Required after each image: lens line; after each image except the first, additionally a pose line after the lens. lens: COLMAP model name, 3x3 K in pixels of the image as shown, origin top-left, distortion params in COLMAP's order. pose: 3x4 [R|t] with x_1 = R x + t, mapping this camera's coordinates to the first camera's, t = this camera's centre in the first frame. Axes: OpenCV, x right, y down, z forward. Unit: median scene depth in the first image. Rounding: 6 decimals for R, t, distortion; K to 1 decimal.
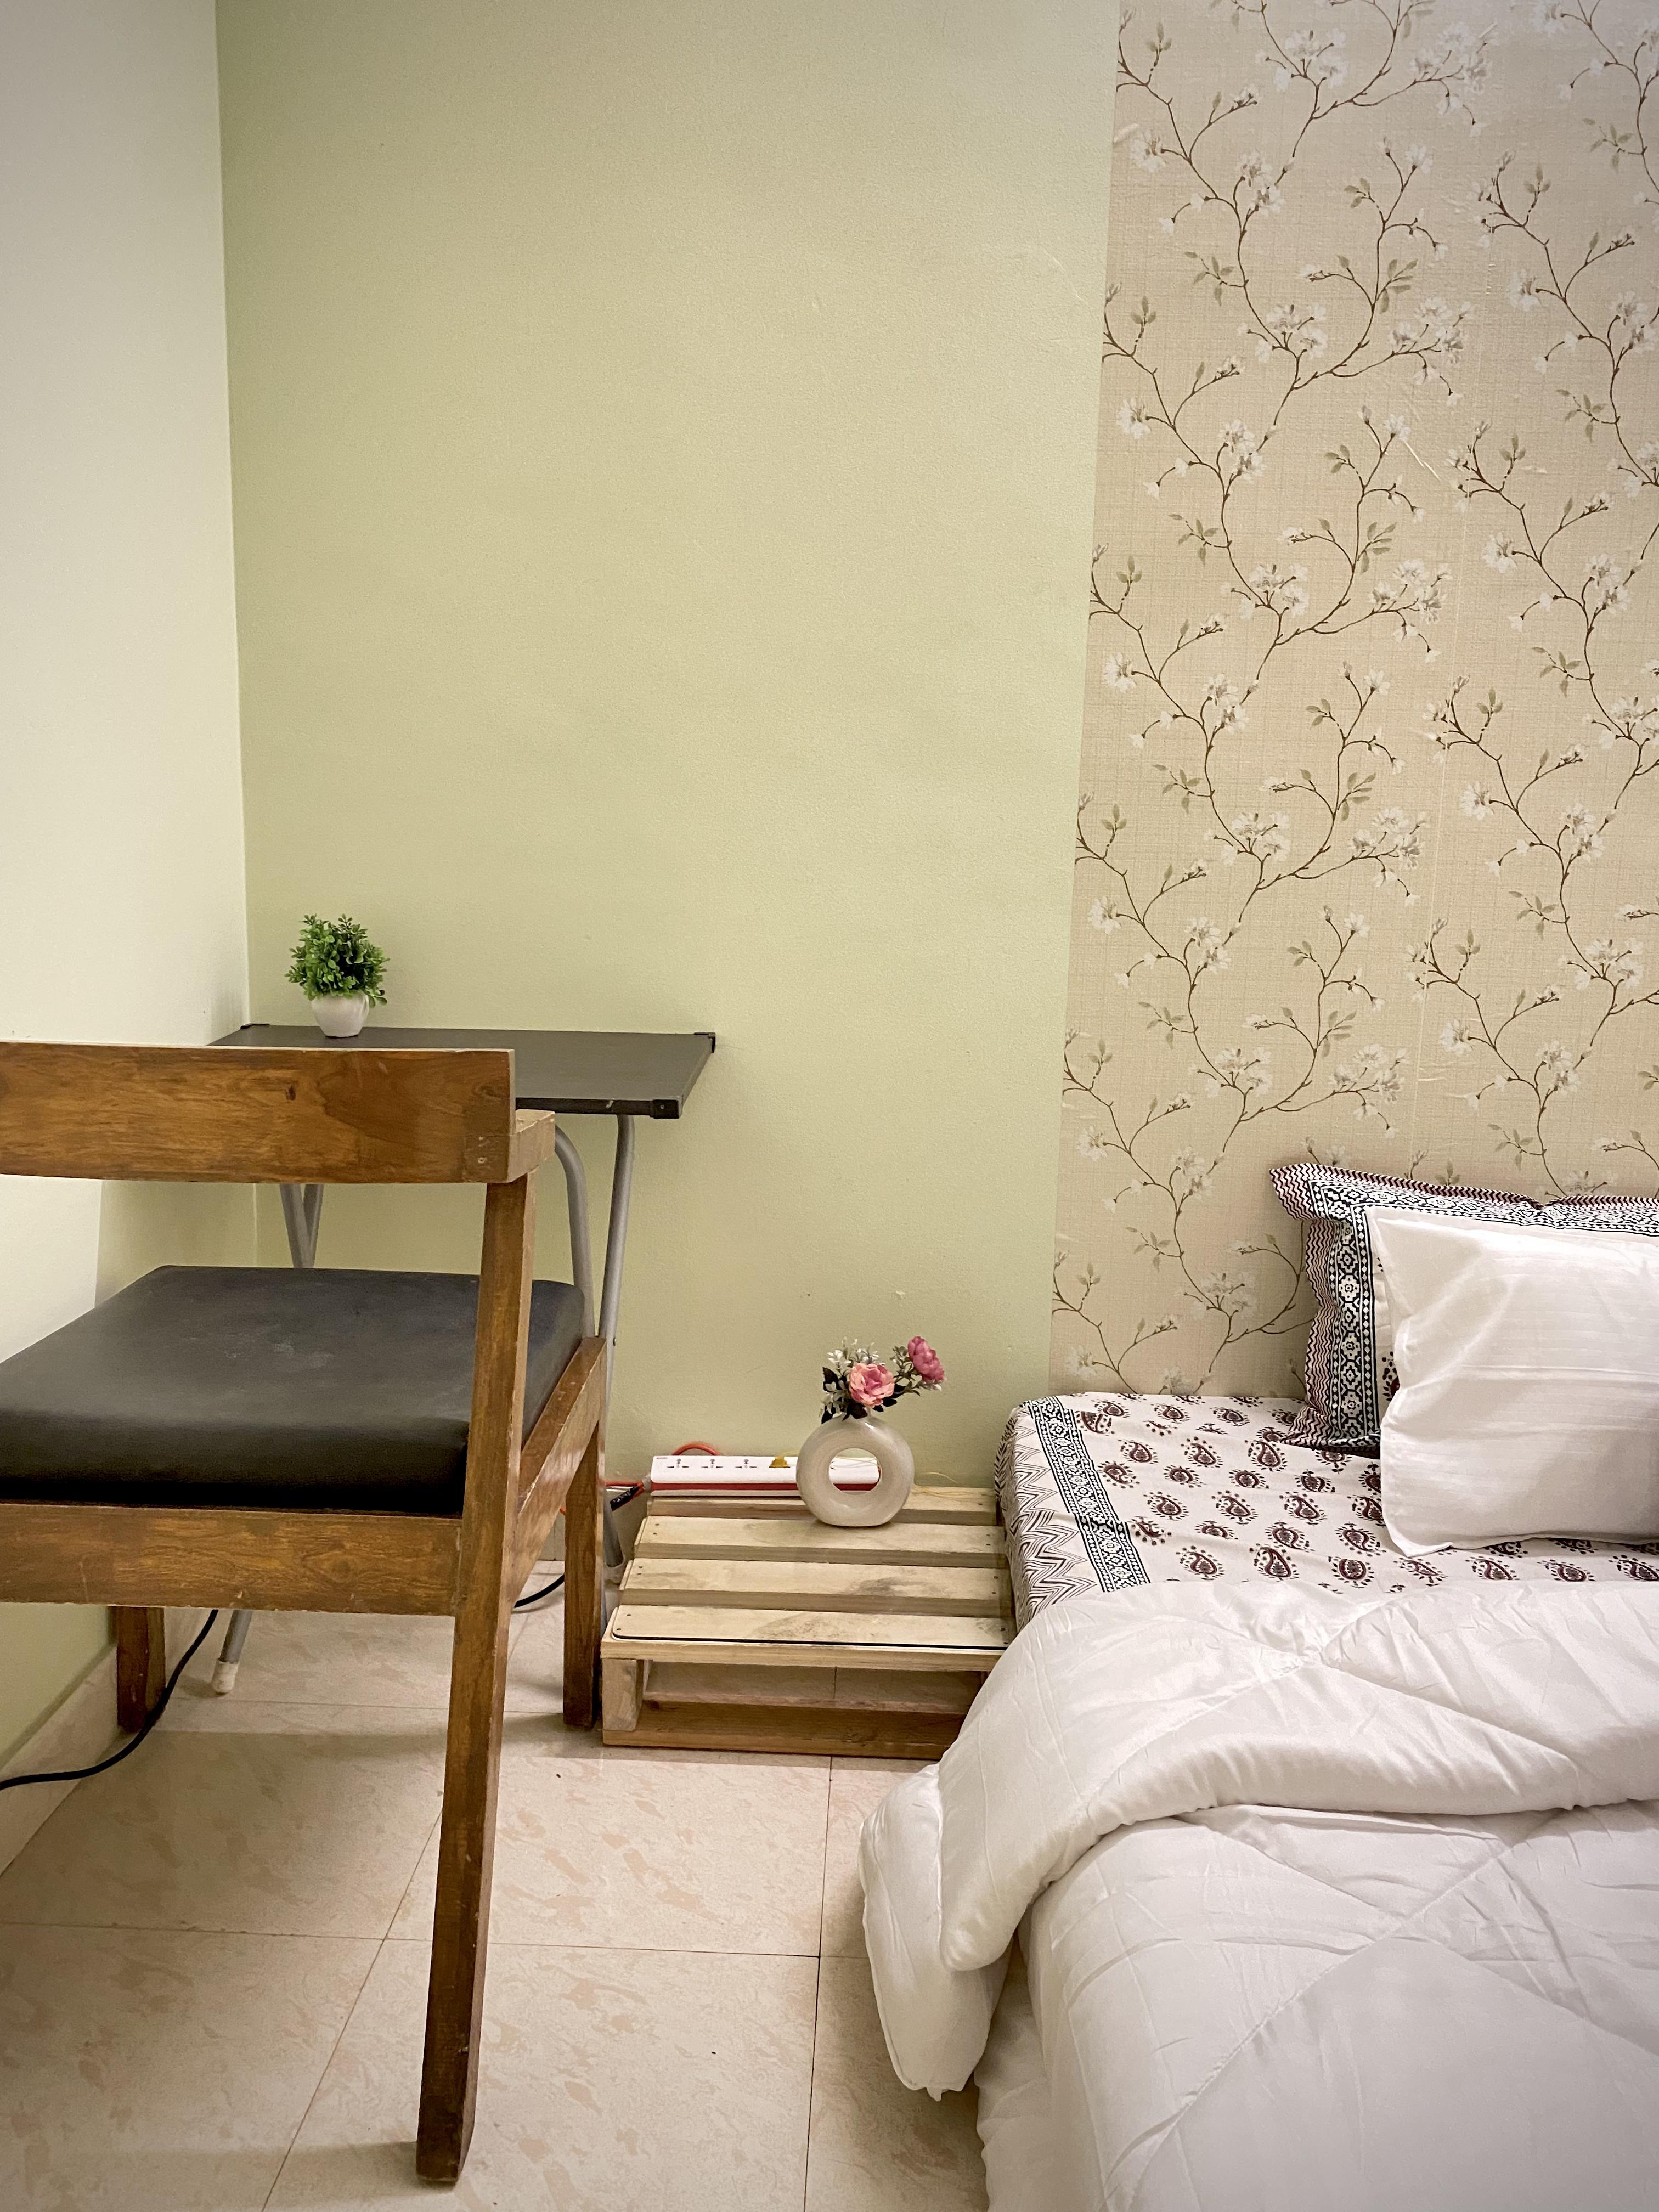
lens RADIAL K [[1653.6, 0, 824.4], [0, 1653.6, 1089.9], [0, 0, 1]] dist [0.131430, -0.361215]
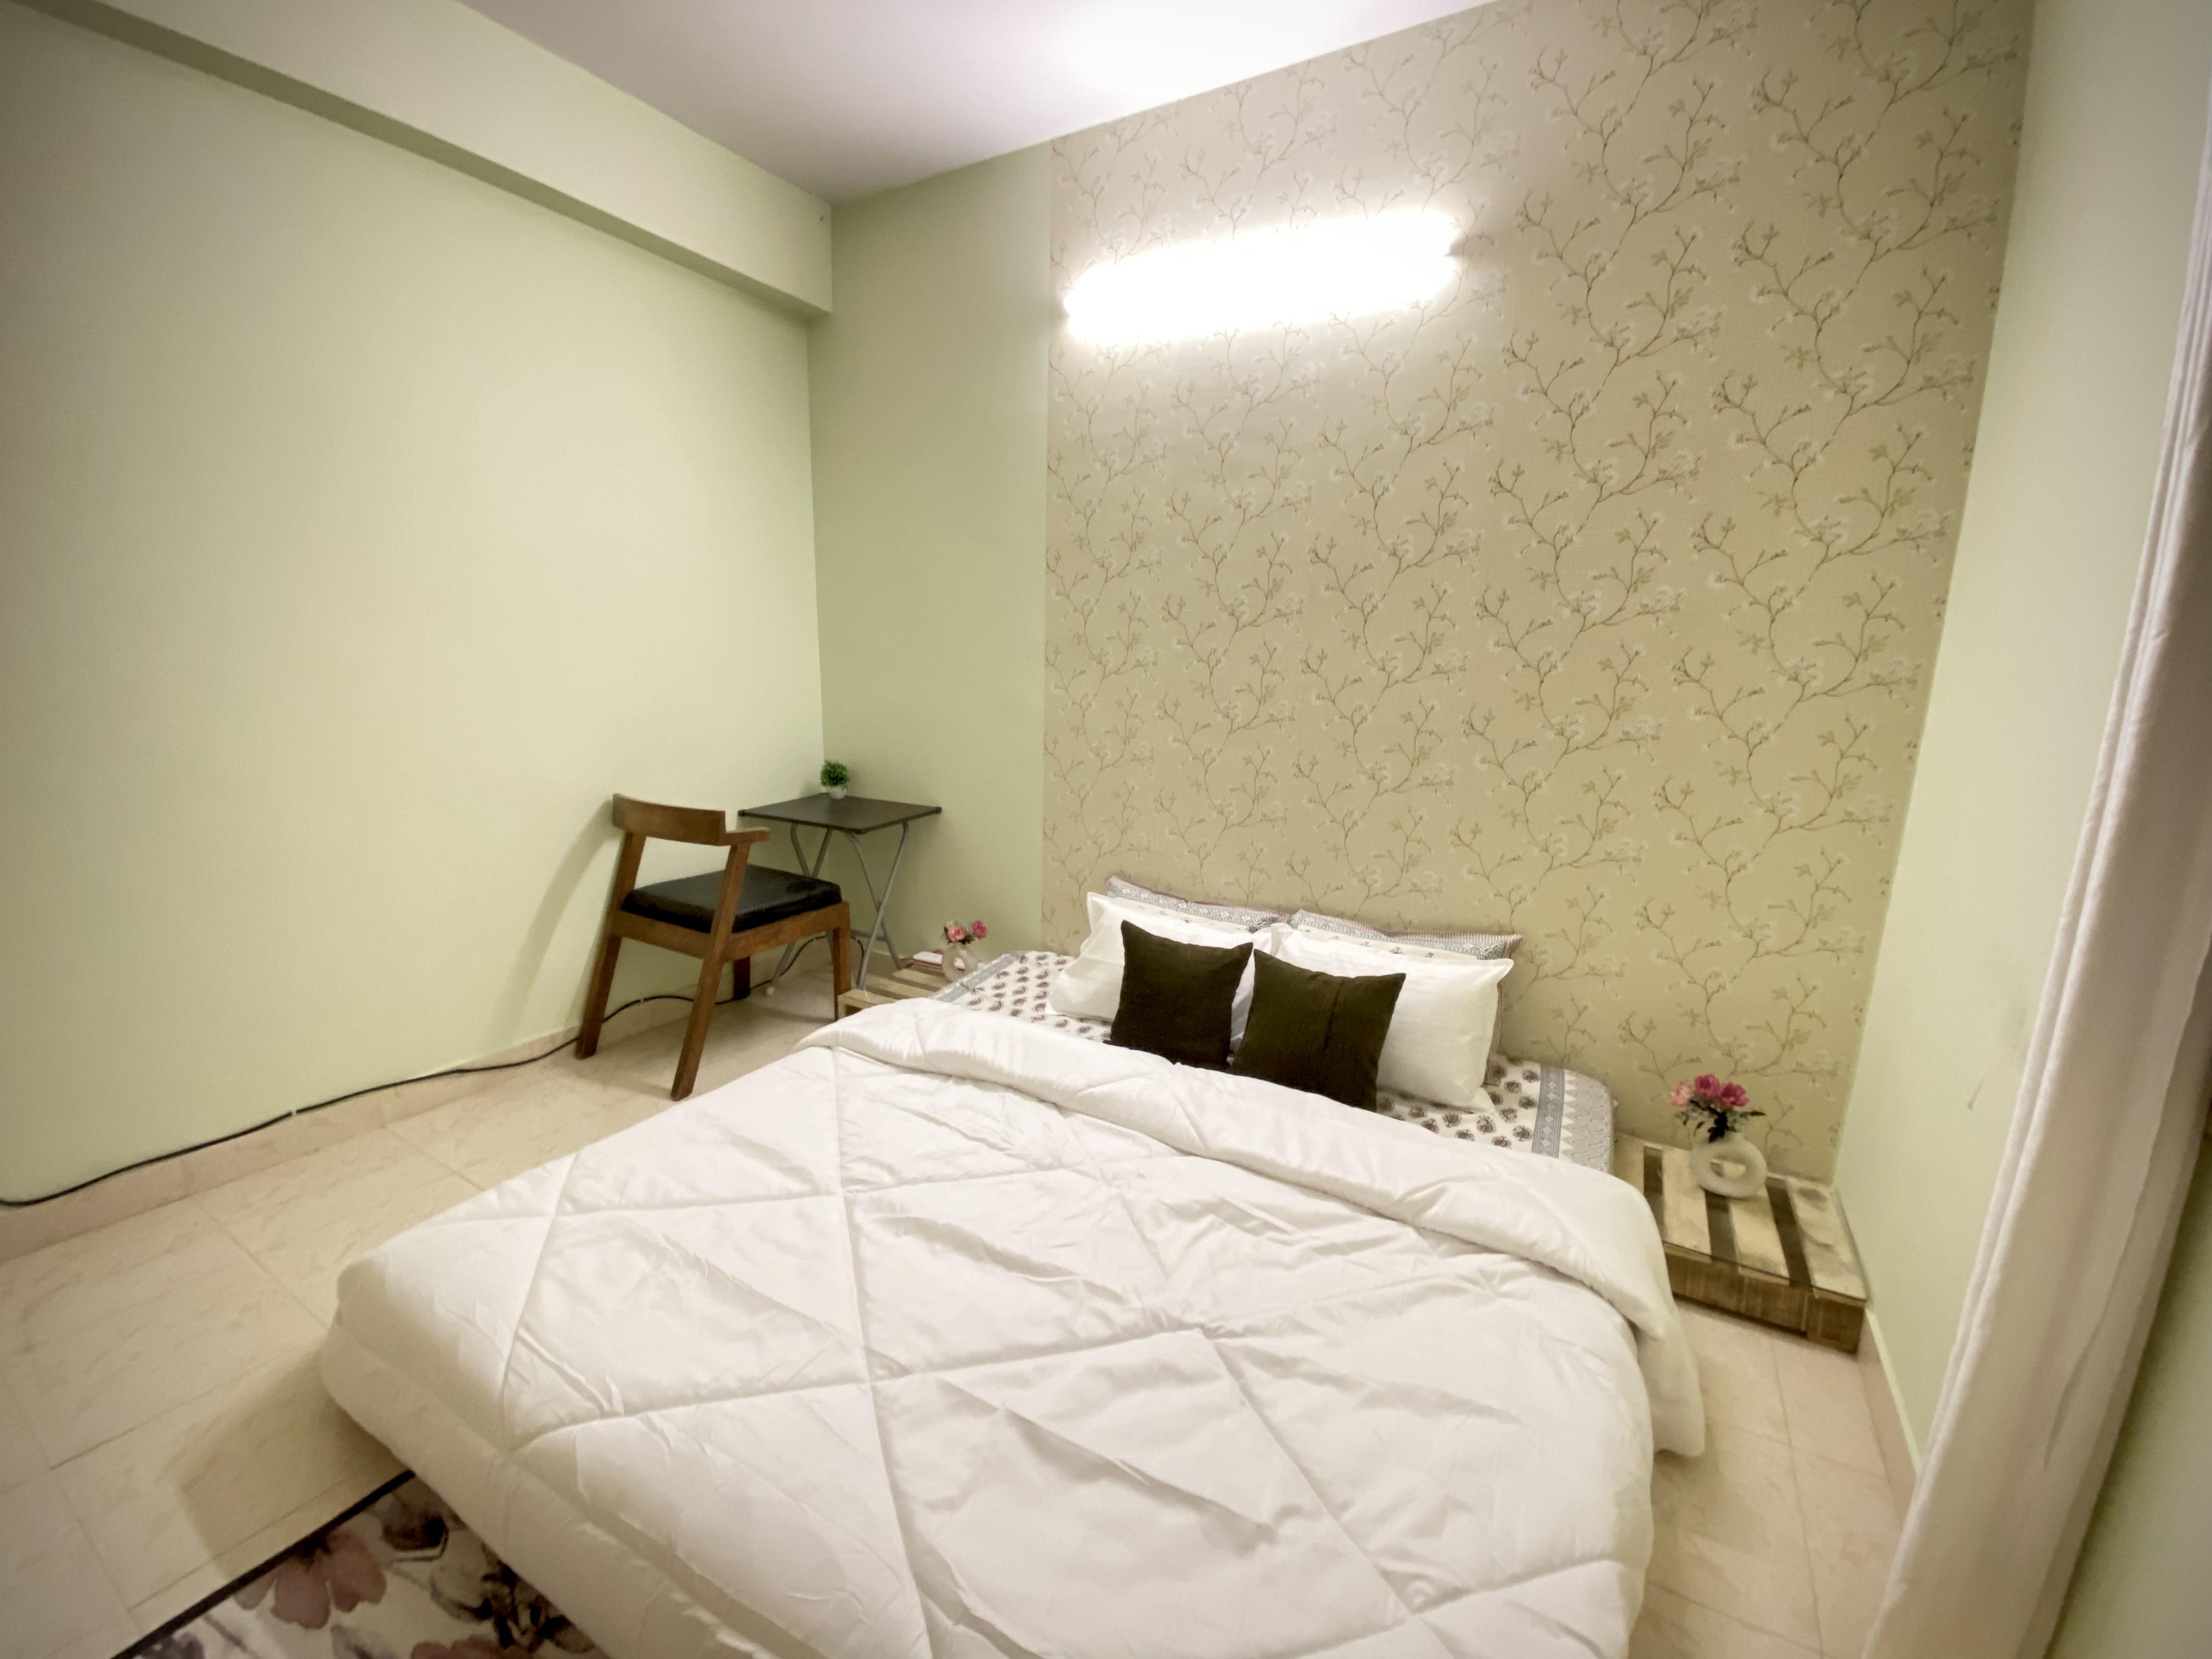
lens RADIAL K [[876.6, 0, 1090.6], [0, 876.6, 839.2], [0, 0, 1]] dist [-0.000307, -0.010216]
pose [[0.877336, 0.095202, -0.470338, 0.942129], [-0.077669, 0.995371, 0.056597, -0.091784], [0.473549, -0.013124, 0.880670, -0.229958]]
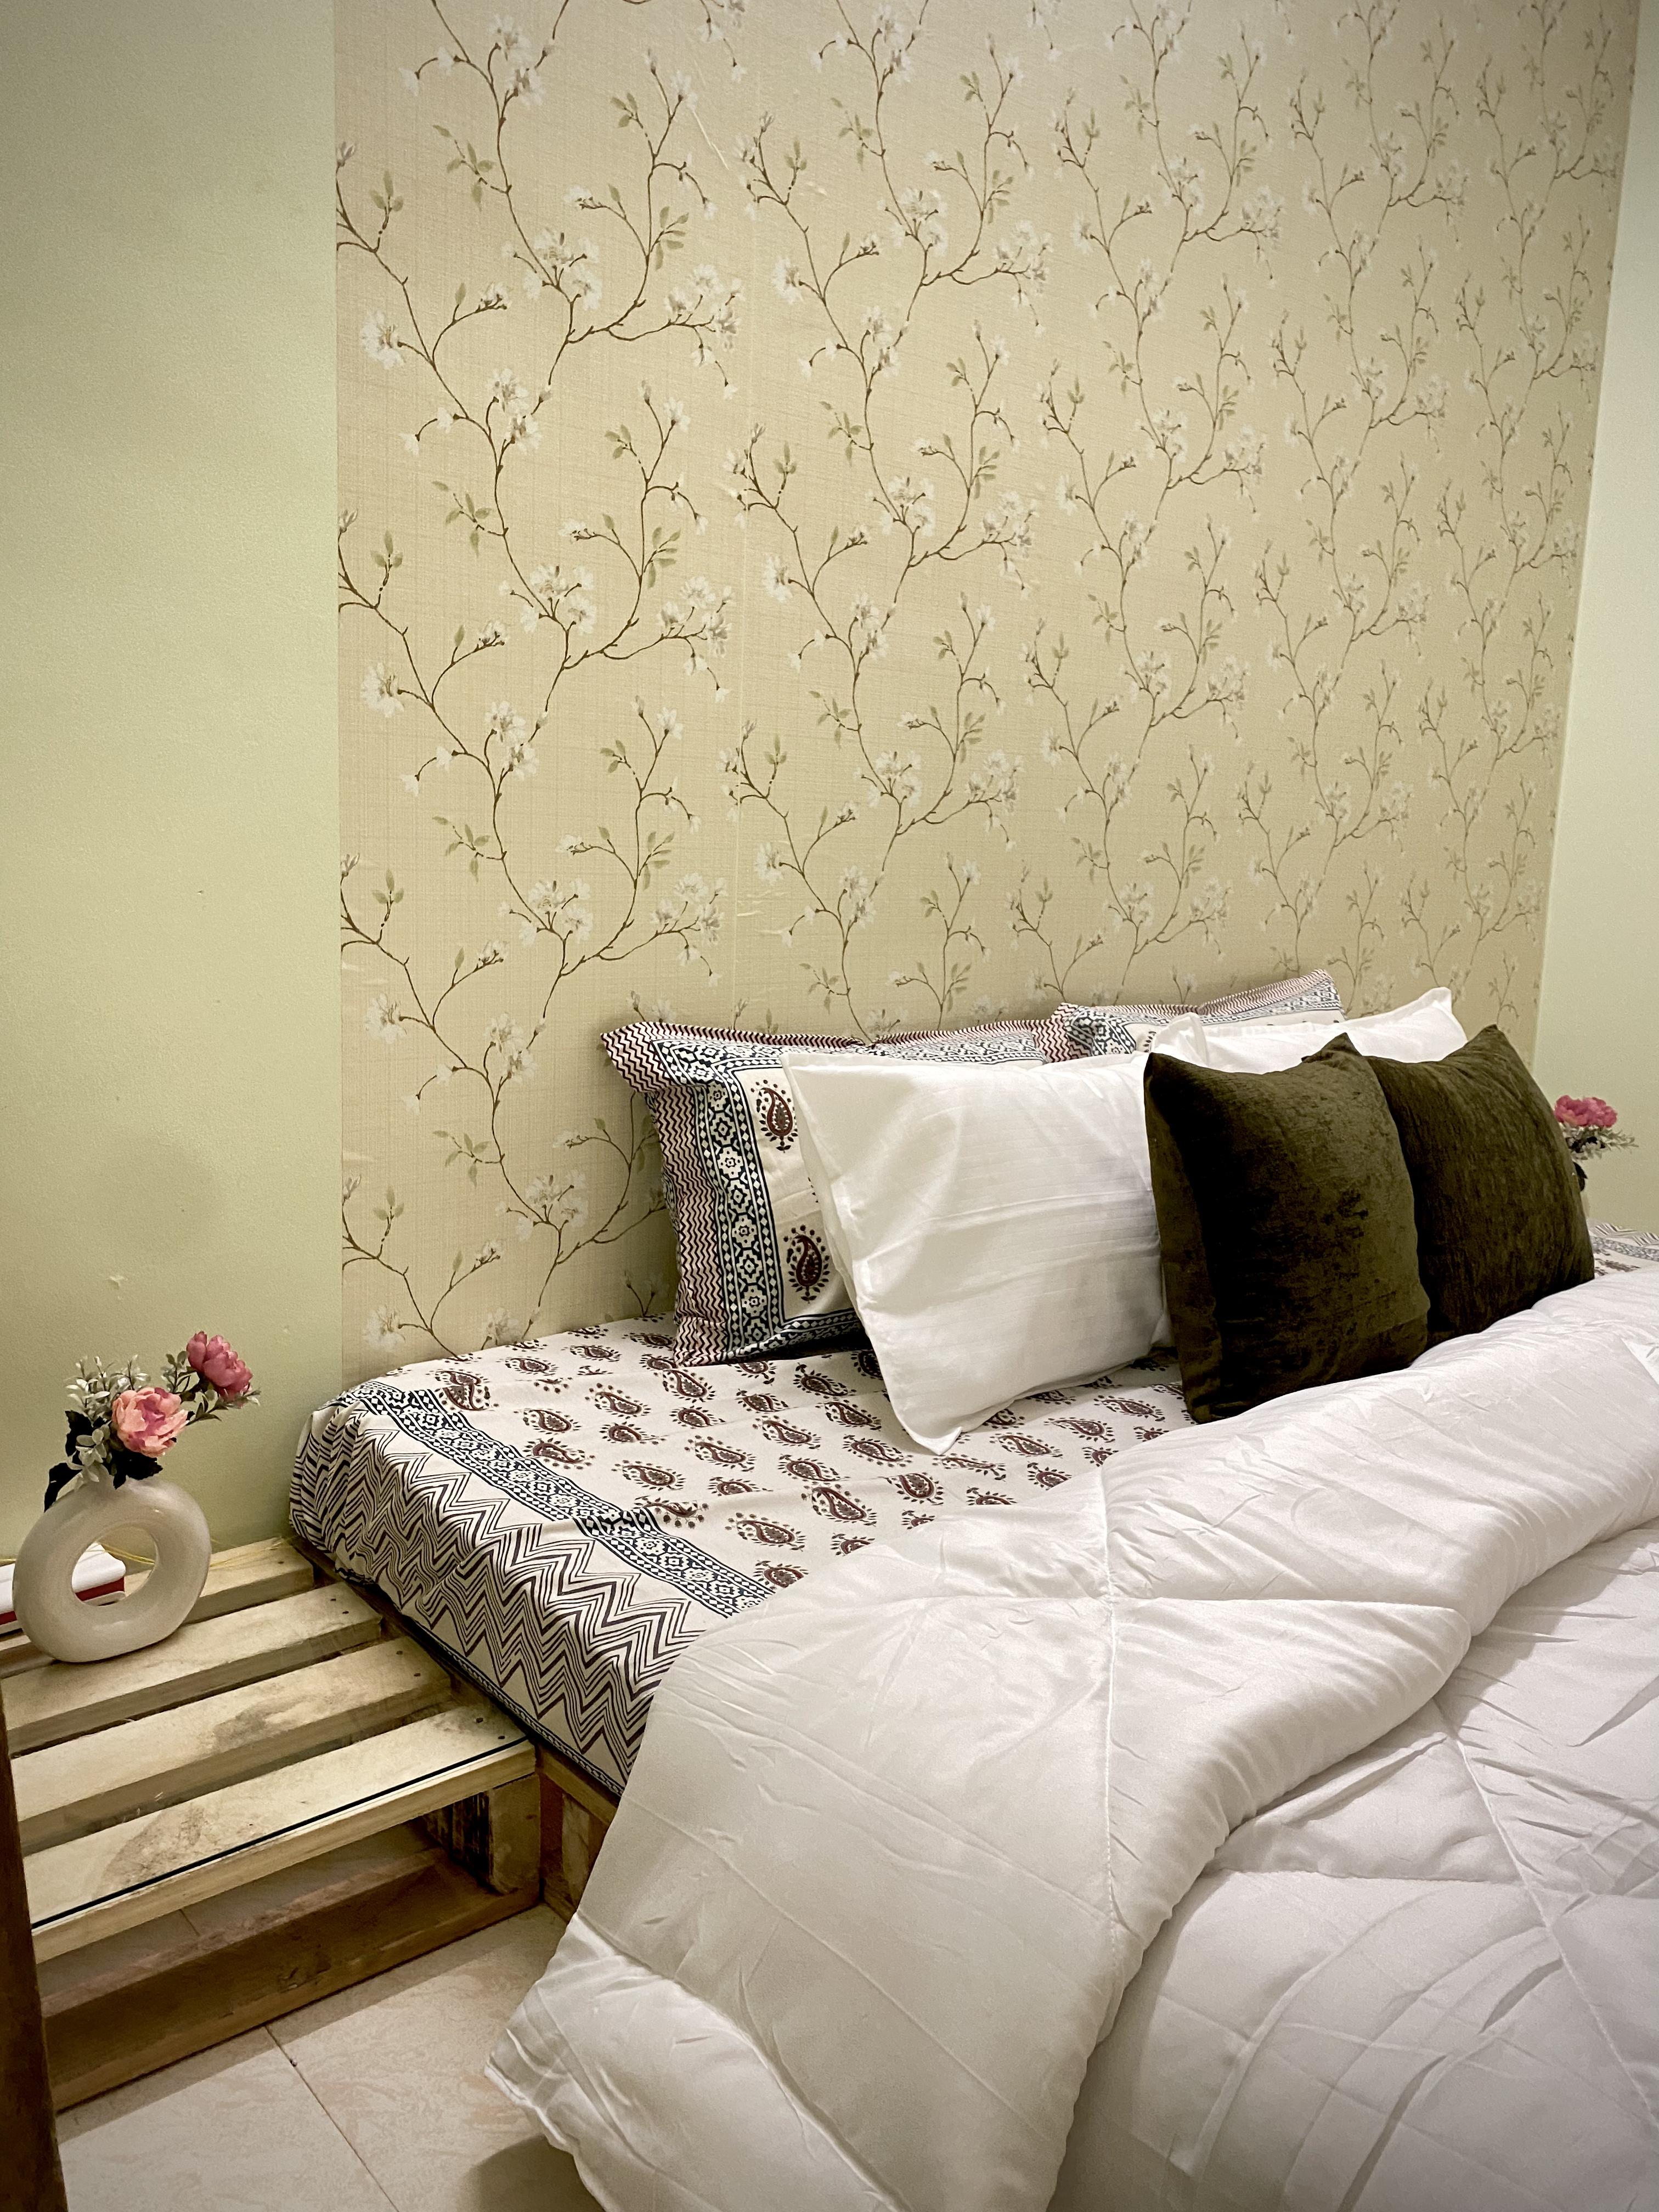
lens RADIAL K [[1653.6, 0, 824.4], [0, 1653.6, 1089.9], [0, 0, 1]] dist [0.131430, -0.361215]
pose [[0.739805, -0.101673, 0.665095, -0.189804], [0.092625, 0.994495, 0.049000, 0.048104], [-0.666415, 0.025354, 0.745149, 0.367338]]
